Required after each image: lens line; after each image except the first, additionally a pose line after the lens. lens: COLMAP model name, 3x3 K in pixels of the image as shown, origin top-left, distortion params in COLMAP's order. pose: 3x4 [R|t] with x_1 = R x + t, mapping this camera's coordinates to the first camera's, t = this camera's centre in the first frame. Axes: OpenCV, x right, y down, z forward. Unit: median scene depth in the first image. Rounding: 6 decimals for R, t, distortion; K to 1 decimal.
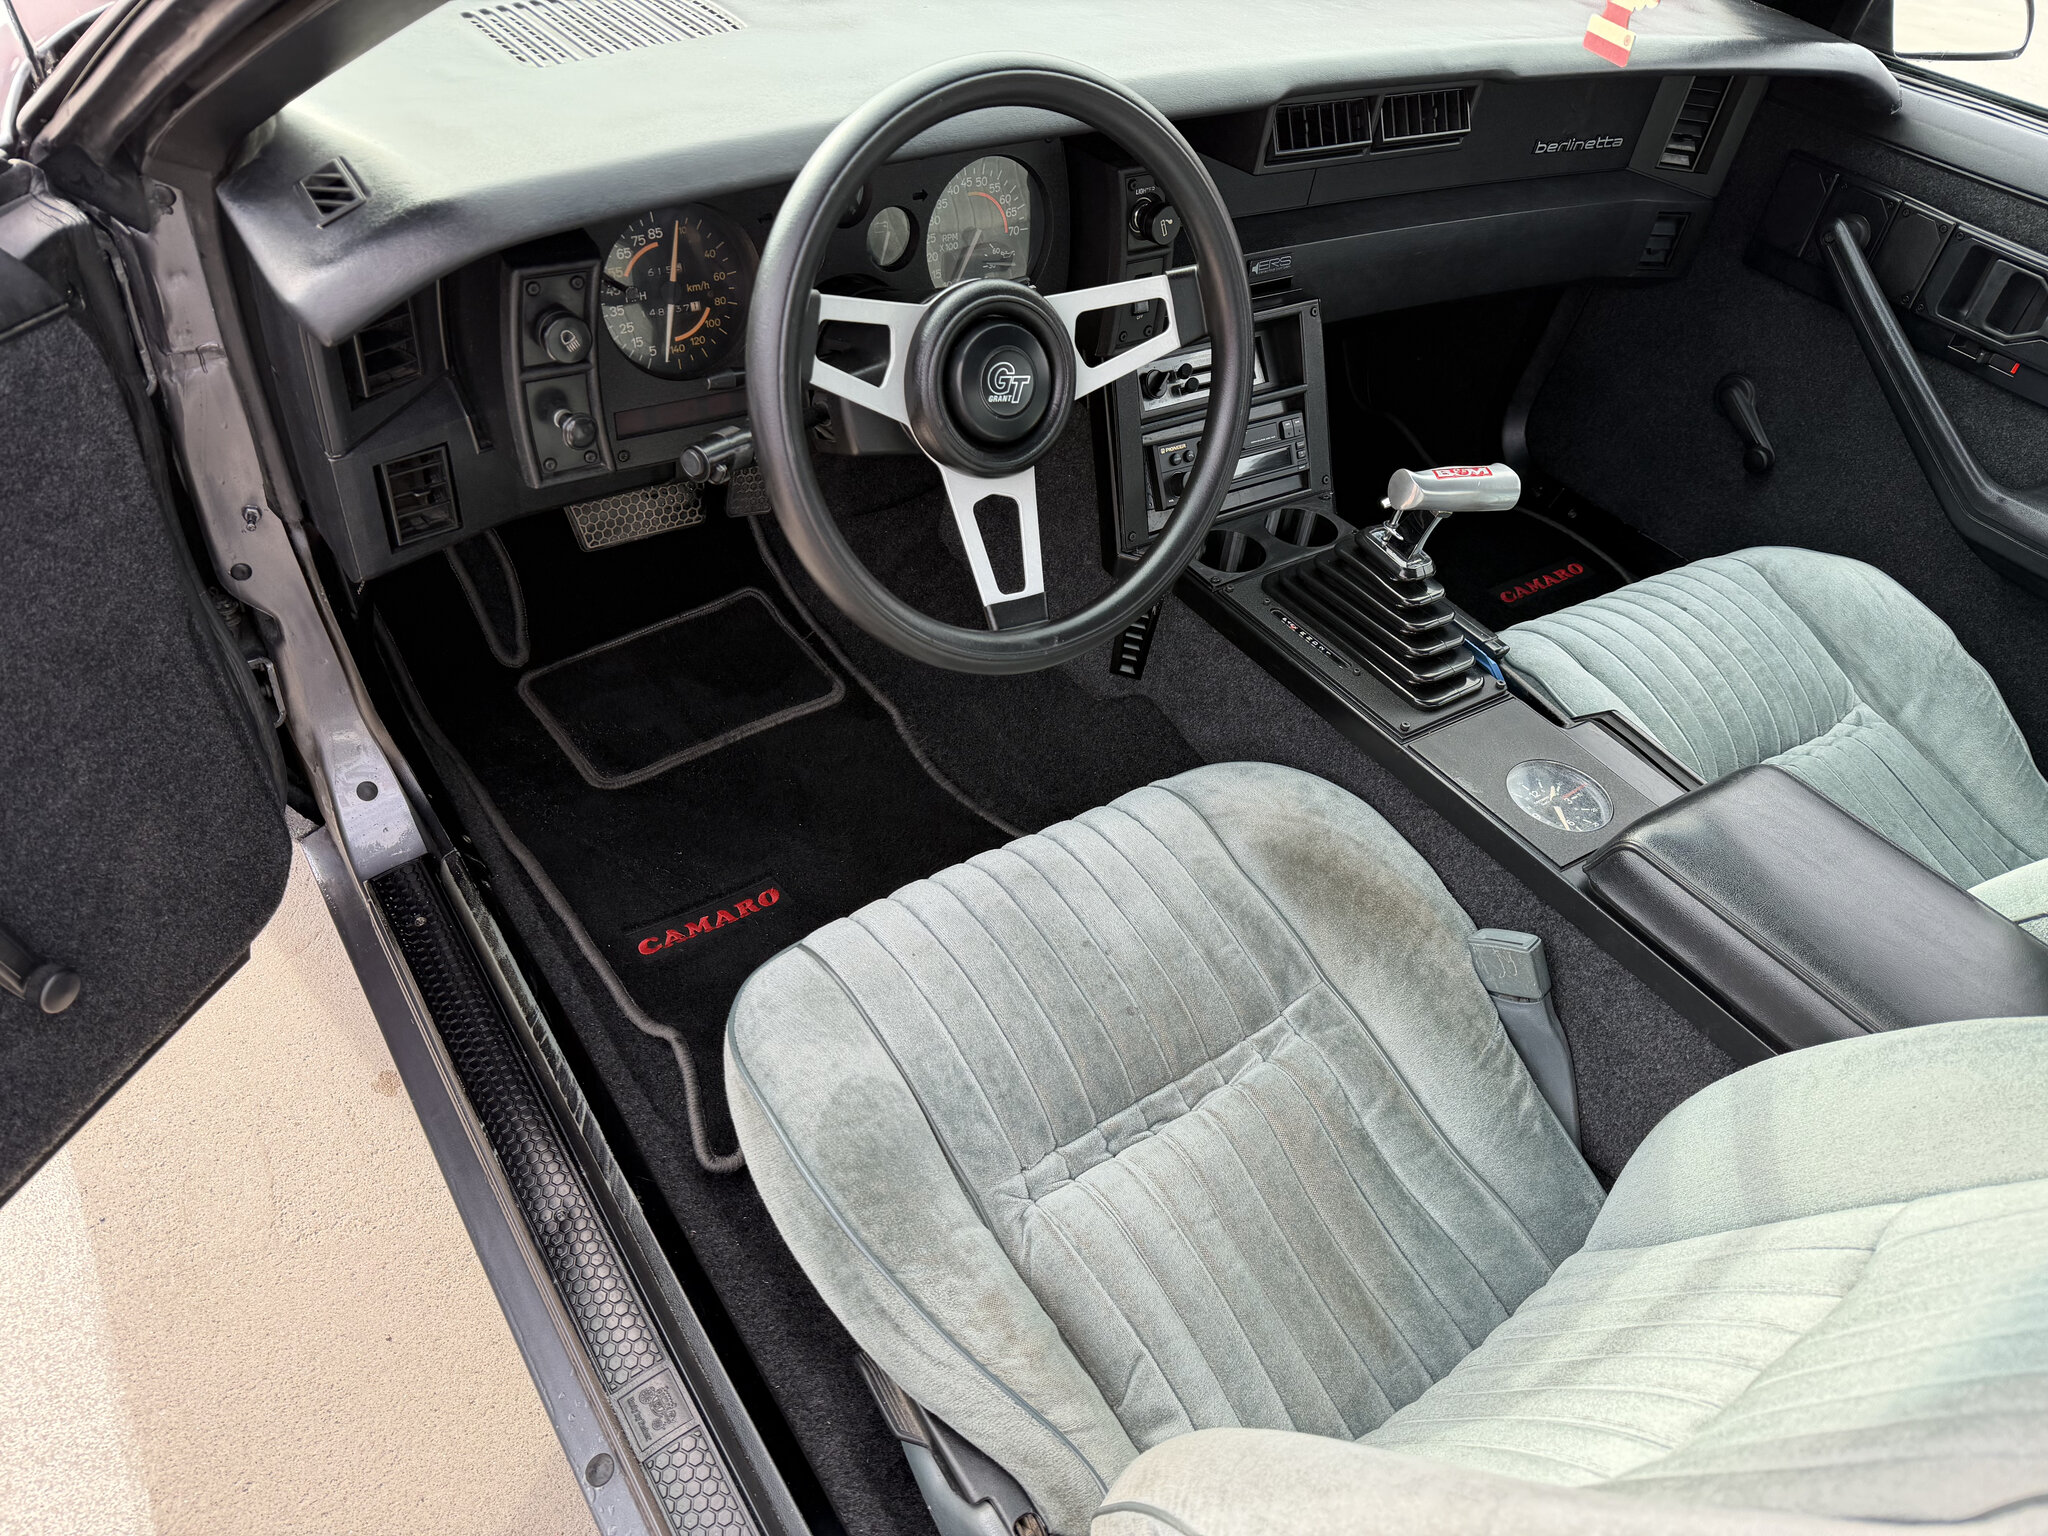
lens RADIAL K [[1469.1, 0, 1002.1], [0, 1469.1, 770.6], [0, 0, 1]] dist [0.029237, -0.037613]
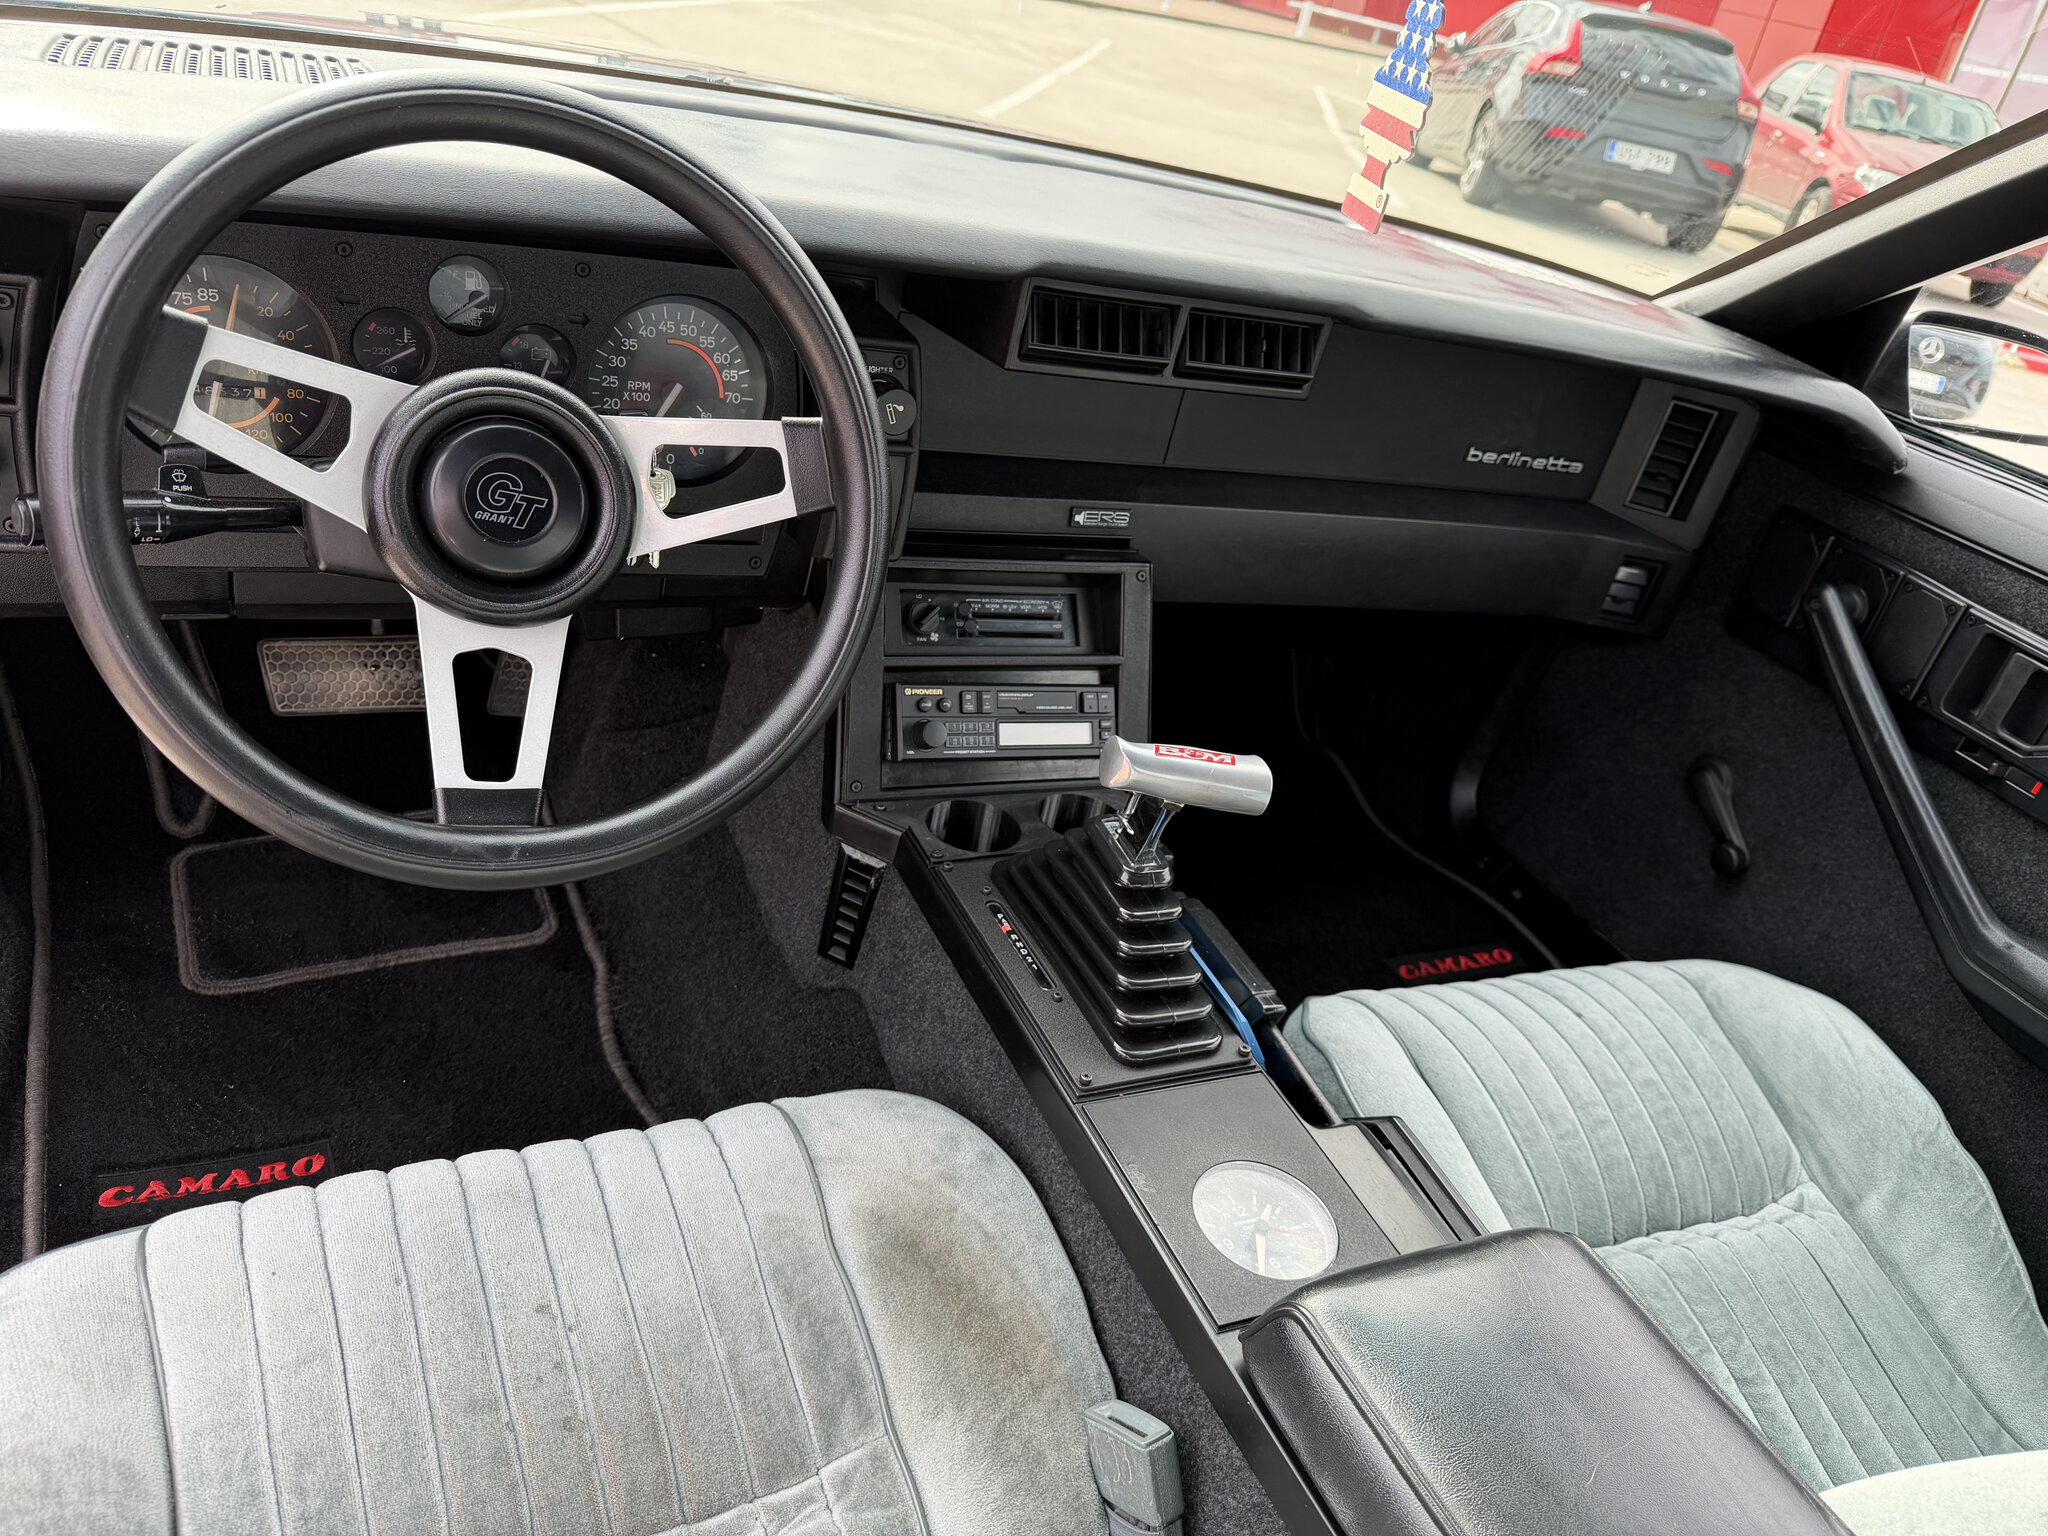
lens RADIAL K [[1469.1, 0, 1008.7], [0, 1469.1, 760.4], [0, 0, 1]] dist [0.029237, -0.037613]
pose [[0.981935, 0.165038, -0.092550, 0.230491], [-0.181737, 0.958768, -0.218486, -0.014062], [0.052675, 0.231358, 0.971441, 0.211076]]
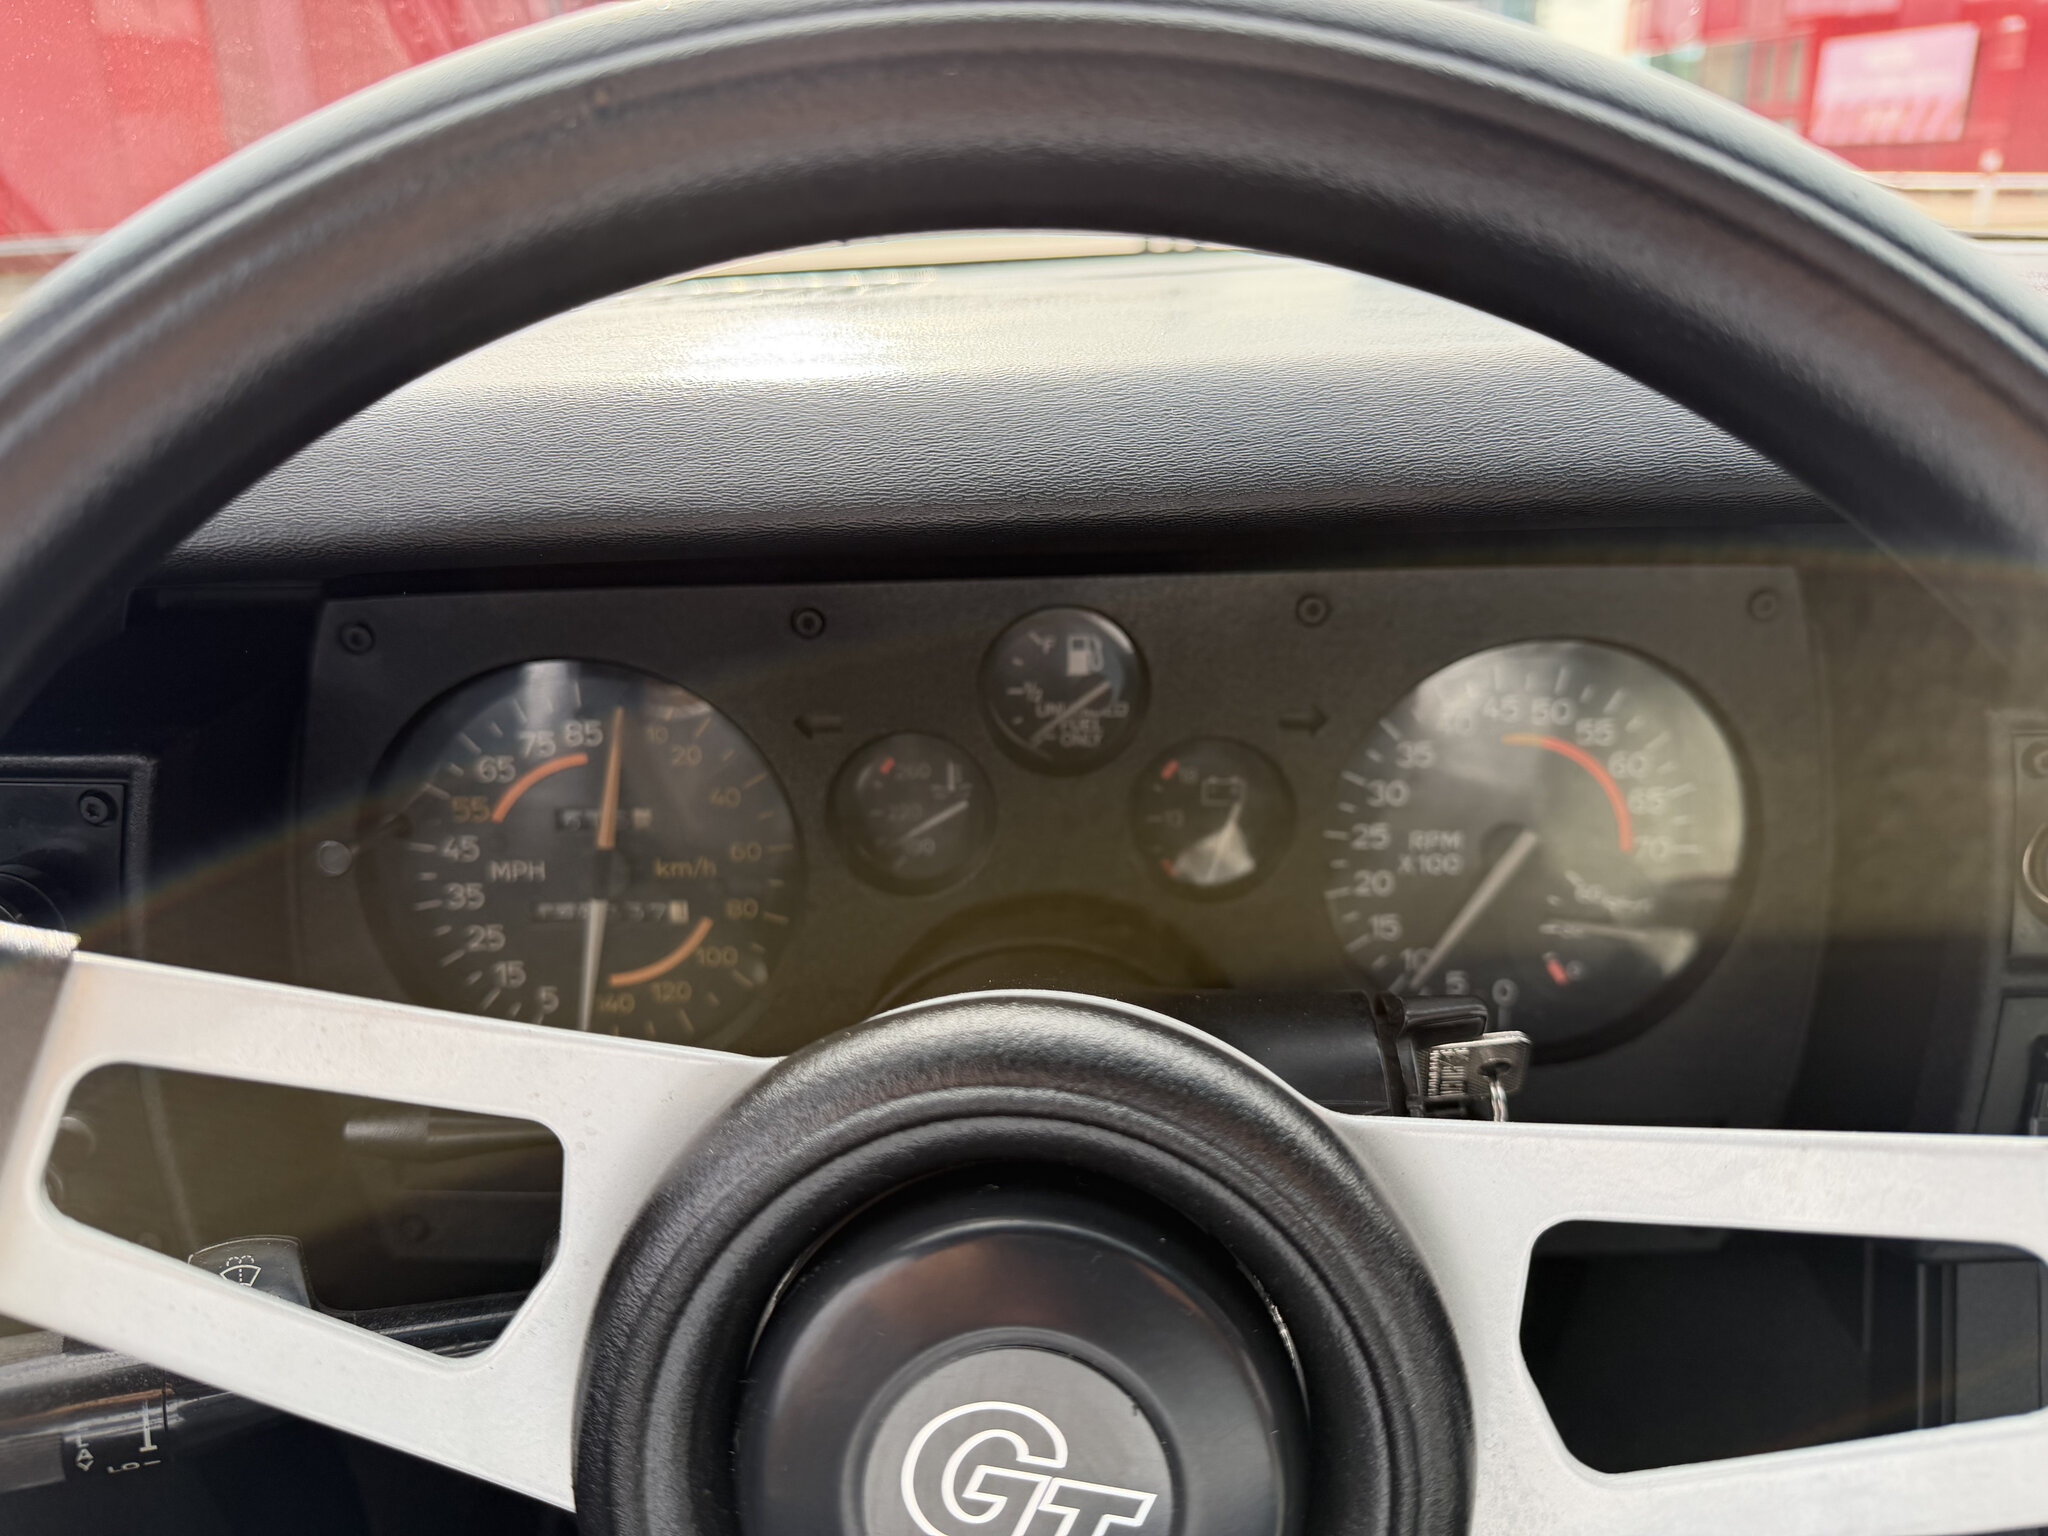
lens RADIAL K [[1469.1, 0, 1023.5], [0, 1469.1, 781.4], [0, 0, 1]] dist [0.029237, -0.037613]
pose [[0.819445, 0.105892, -0.563290, 0.070532], [-0.300739, 0.916066, -0.265290, -0.203403], [0.487919, 0.386794, 0.782512, 0.541351]]
